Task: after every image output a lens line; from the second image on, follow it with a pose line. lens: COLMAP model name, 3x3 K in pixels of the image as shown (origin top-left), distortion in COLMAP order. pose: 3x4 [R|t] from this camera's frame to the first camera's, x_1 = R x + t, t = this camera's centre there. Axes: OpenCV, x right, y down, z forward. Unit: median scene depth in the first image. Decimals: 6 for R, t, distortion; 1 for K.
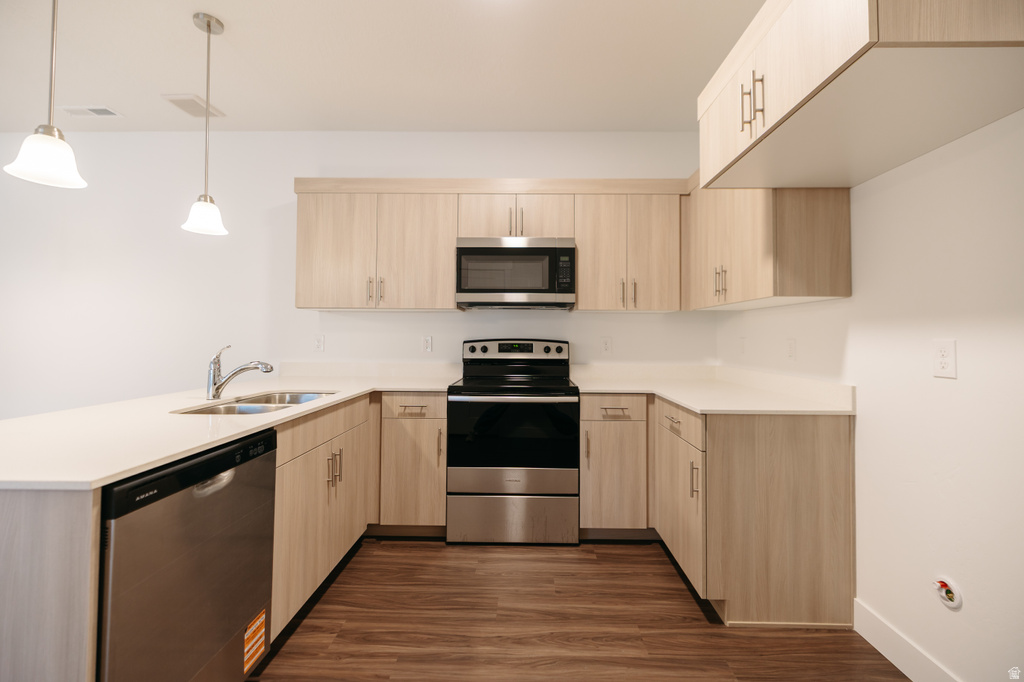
lens RADIAL K [[432.1, 0, 515.0], [0, 432.1, 326.3], [0, 0, 1]] dist [-0.000162, 0.000025]
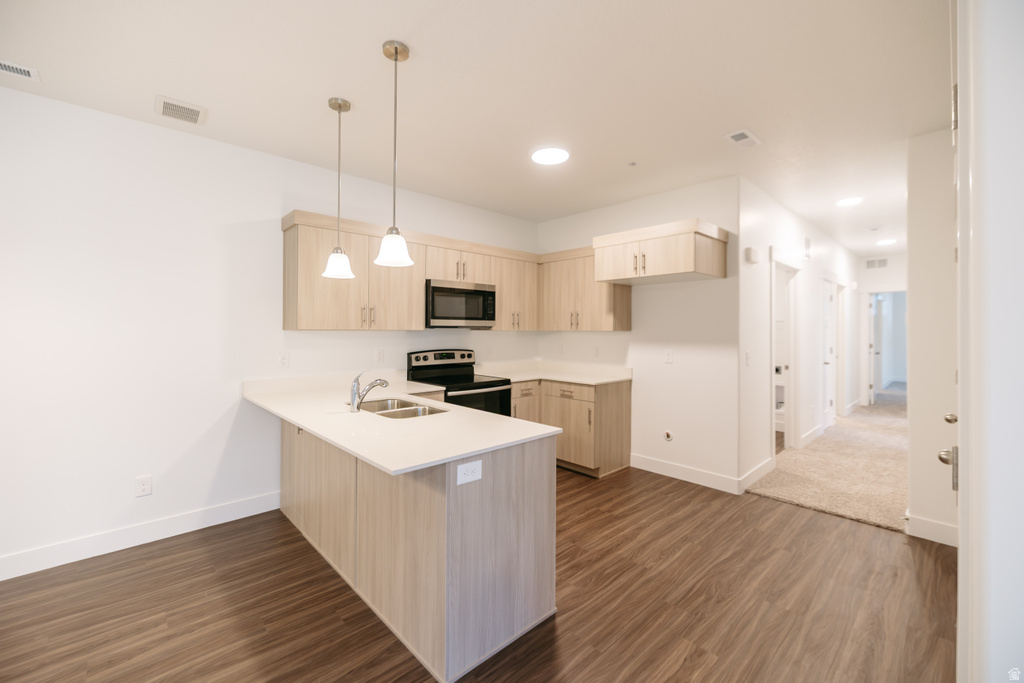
lens RADIAL K [[432.1, 0, 515.0], [0, 432.1, 326.8], [0, 0, 1]] dist [-0.000162, 0.000025]
pose [[0.707683, -0.000856, 0.706530, -0.924085], [-0.016785, 0.999697, 0.018024, -0.082748], [-0.706331, -0.024615, 0.707454, -0.168966]]
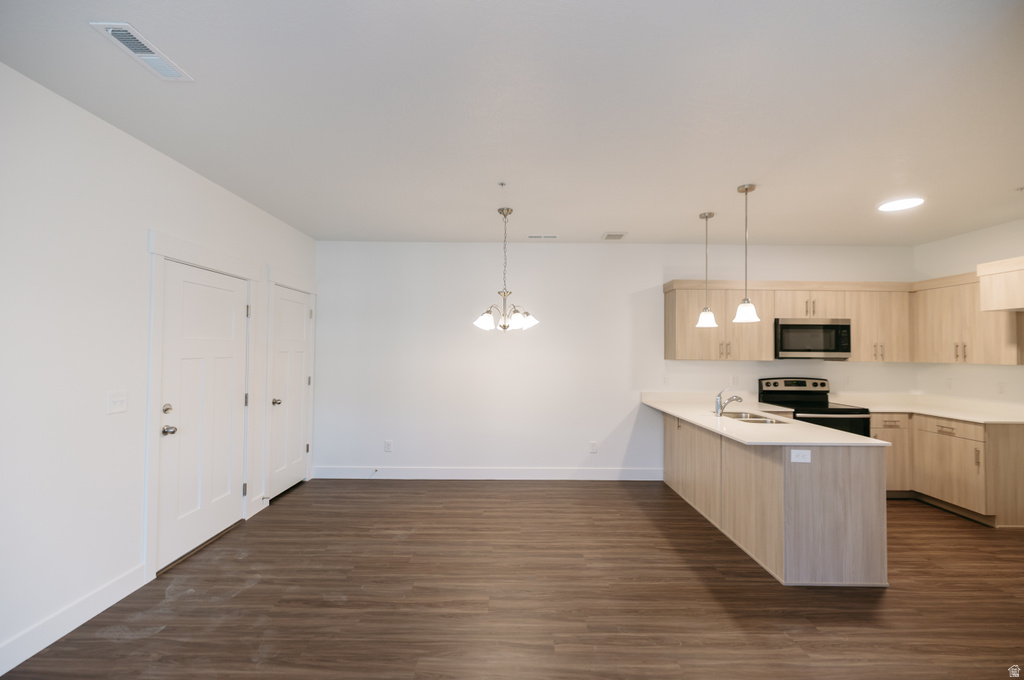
lens RADIAL K [[443.2, 0, 511.0], [0, 443.2, 338.4], [0, 0, 1]] dist [0.000720, -0.000299]
pose [[0.999676, 0.002389, 0.025340, -1.211066], [-0.002331, 0.999995, -0.002333, -0.122451], [-0.025345, 0.002274, 0.999676, -0.673061]]
